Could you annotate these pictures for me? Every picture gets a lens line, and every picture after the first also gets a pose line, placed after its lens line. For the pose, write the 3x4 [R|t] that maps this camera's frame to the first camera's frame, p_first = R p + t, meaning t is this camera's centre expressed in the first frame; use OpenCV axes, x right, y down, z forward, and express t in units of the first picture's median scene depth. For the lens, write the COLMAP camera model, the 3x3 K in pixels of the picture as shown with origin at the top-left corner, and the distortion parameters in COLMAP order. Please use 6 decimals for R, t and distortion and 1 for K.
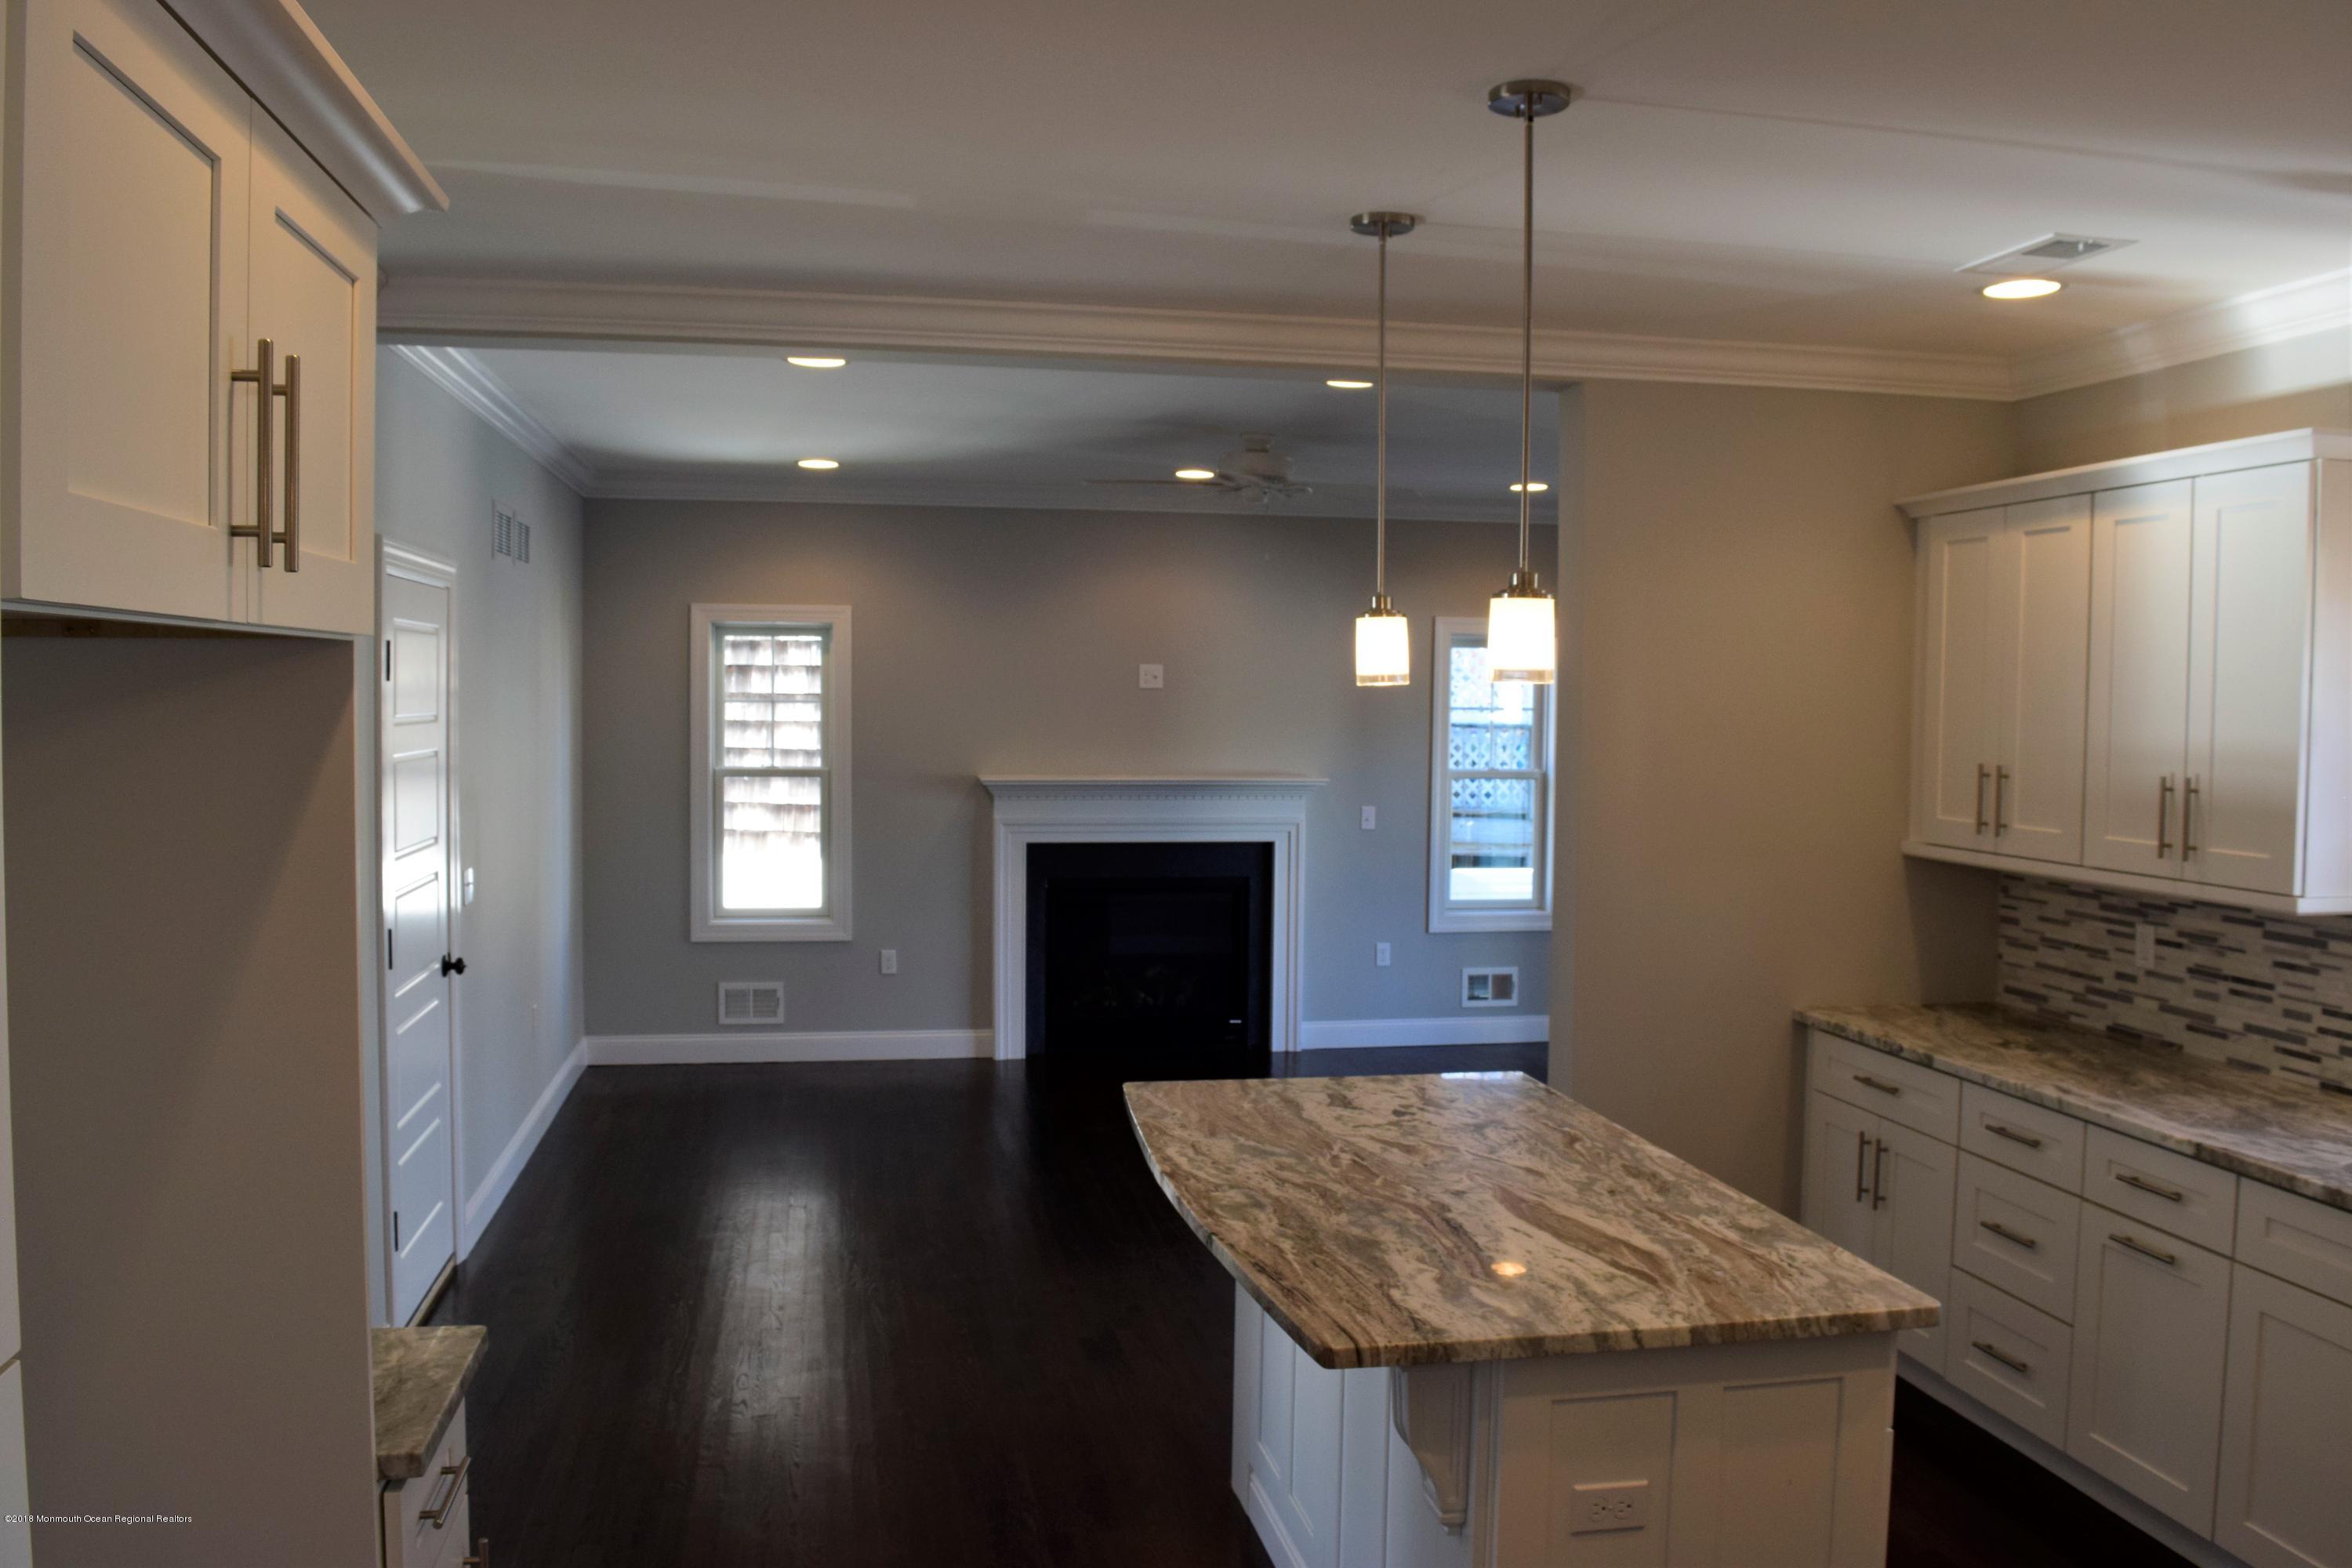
lens RADIAL K [[1839.1, 0, 1176.0], [0, 1839.1, 784.0], [0, 0, 1]] dist [-0.095953, 0.001208]
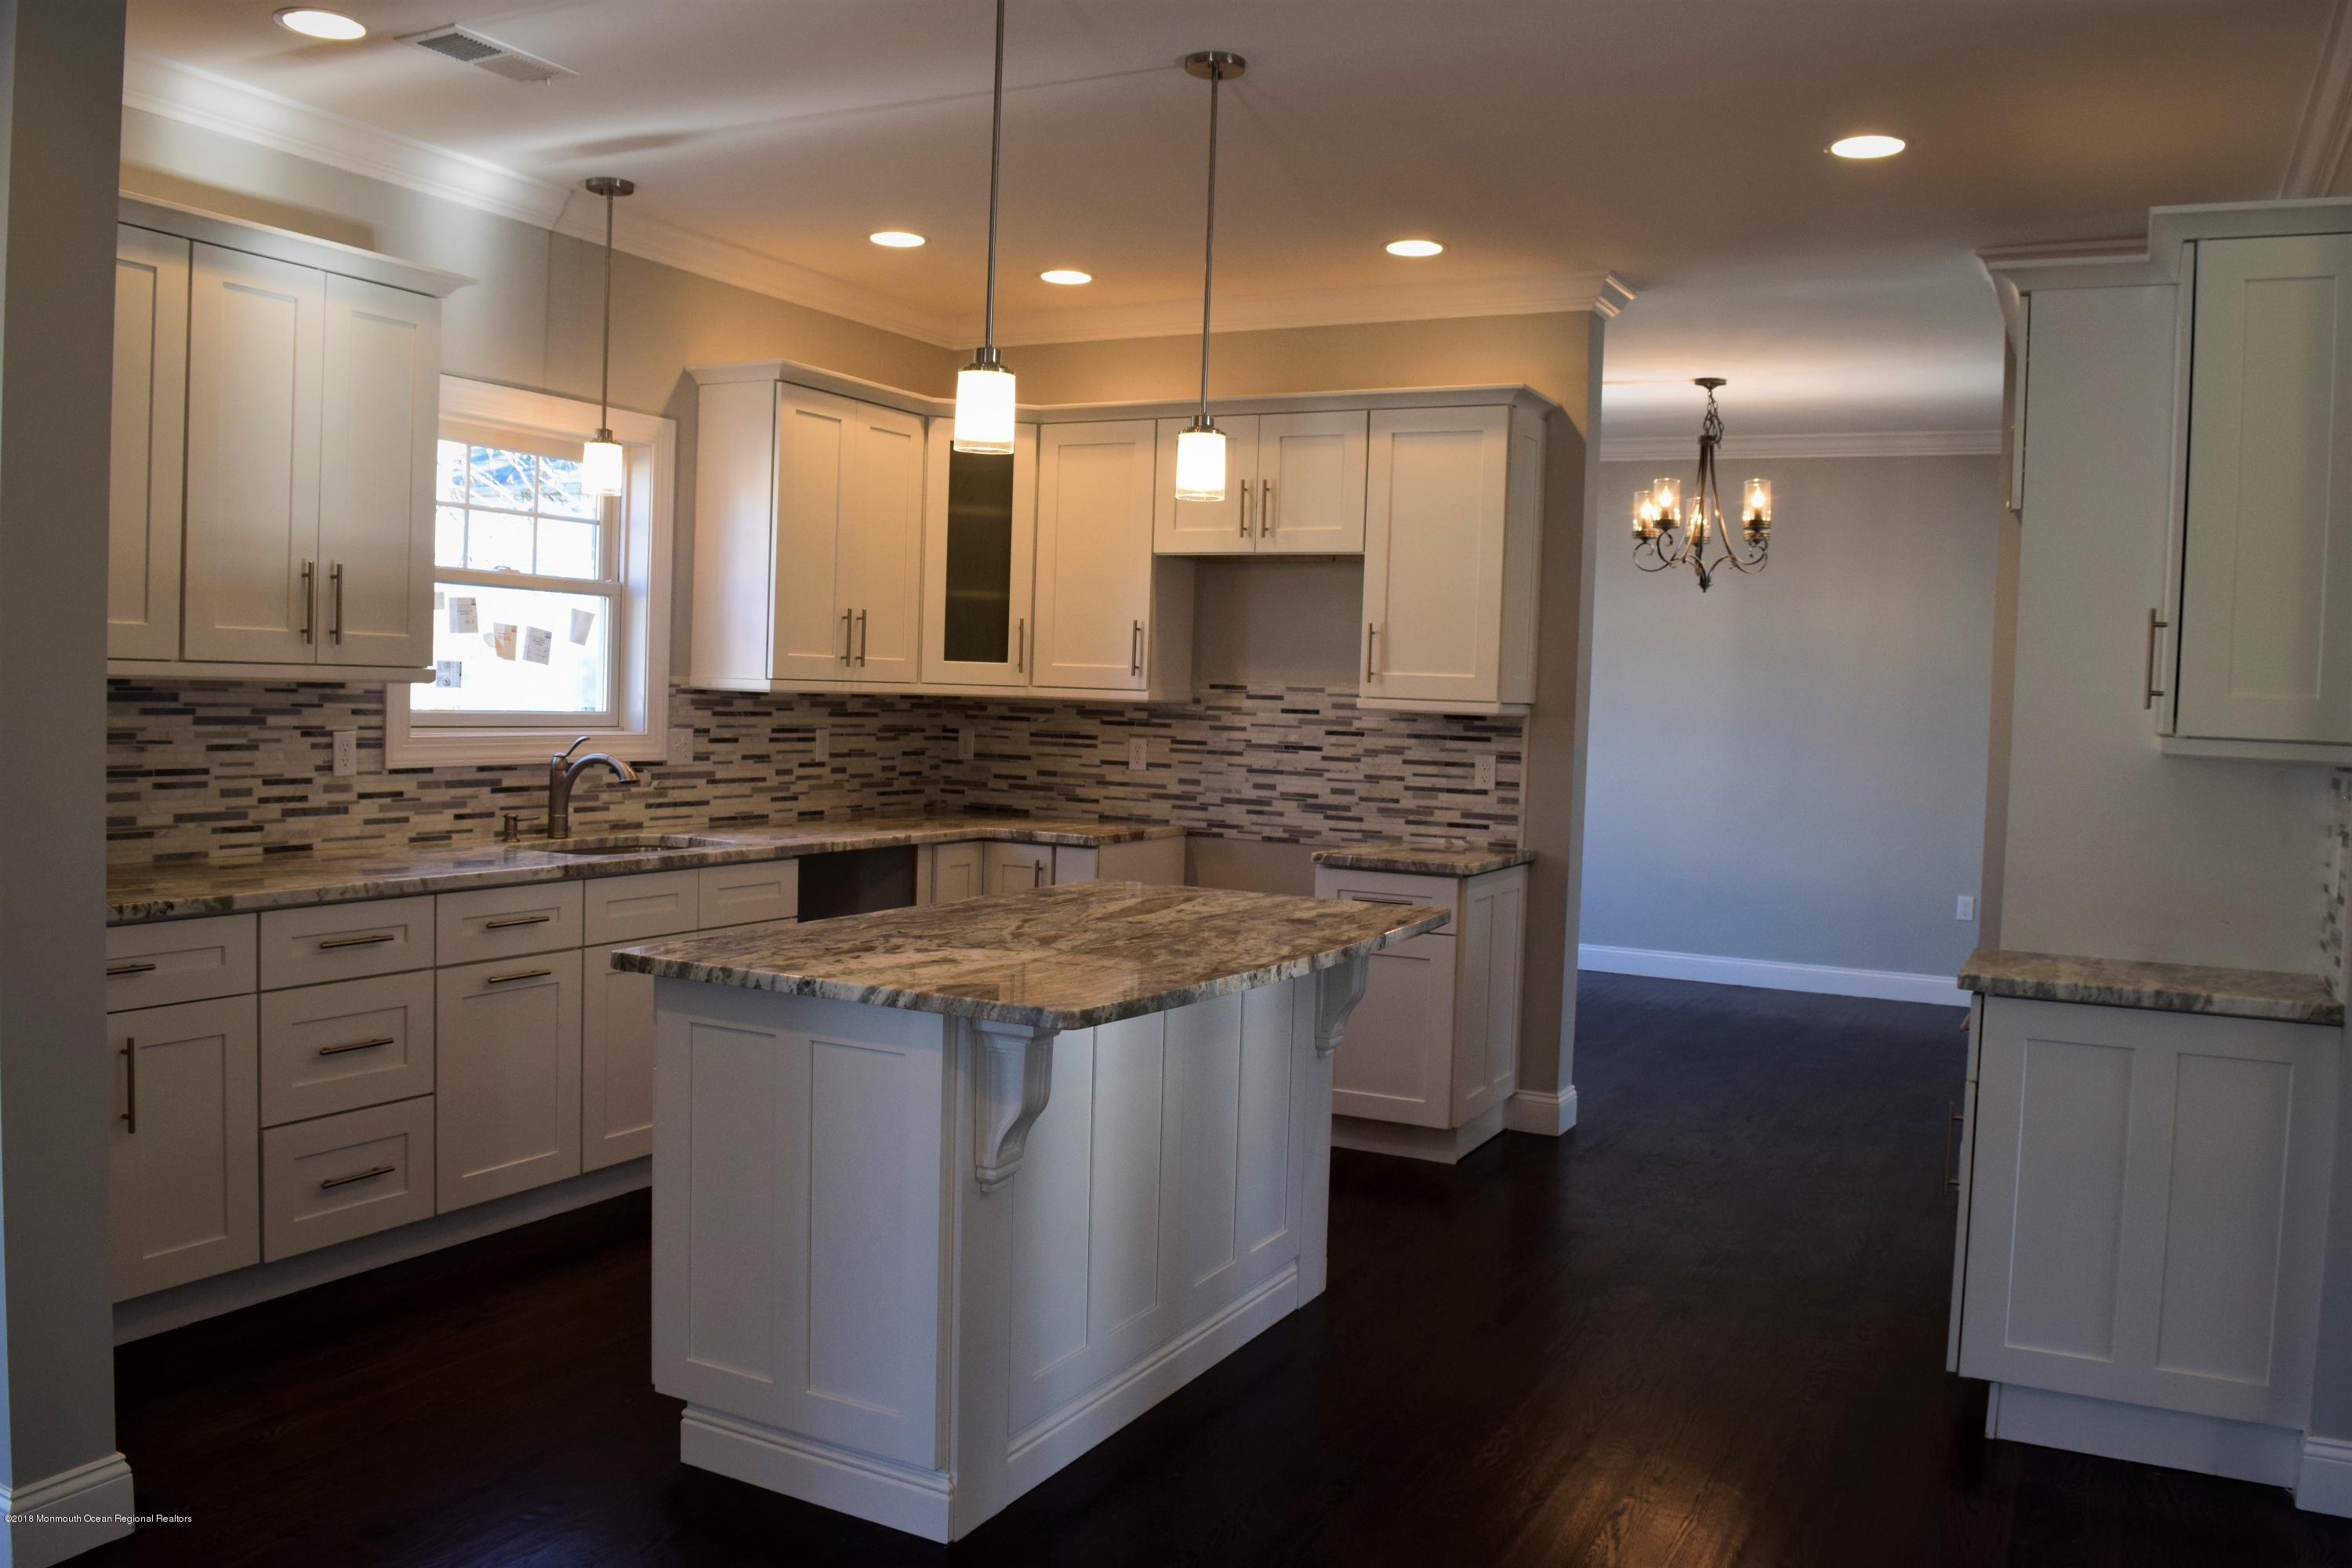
lens RADIAL K [[1839.1, 0, 1176.0], [0, 1839.1, 784.0], [0, 0, 1]] dist [-0.095953, 0.001208]
pose [[-0.774512, -0.073085, 0.628322, -0.506562], [-0.011875, 0.994808, 0.101075, 0.013163], [-0.632447, 0.070822, -0.771359, 1.601785]]
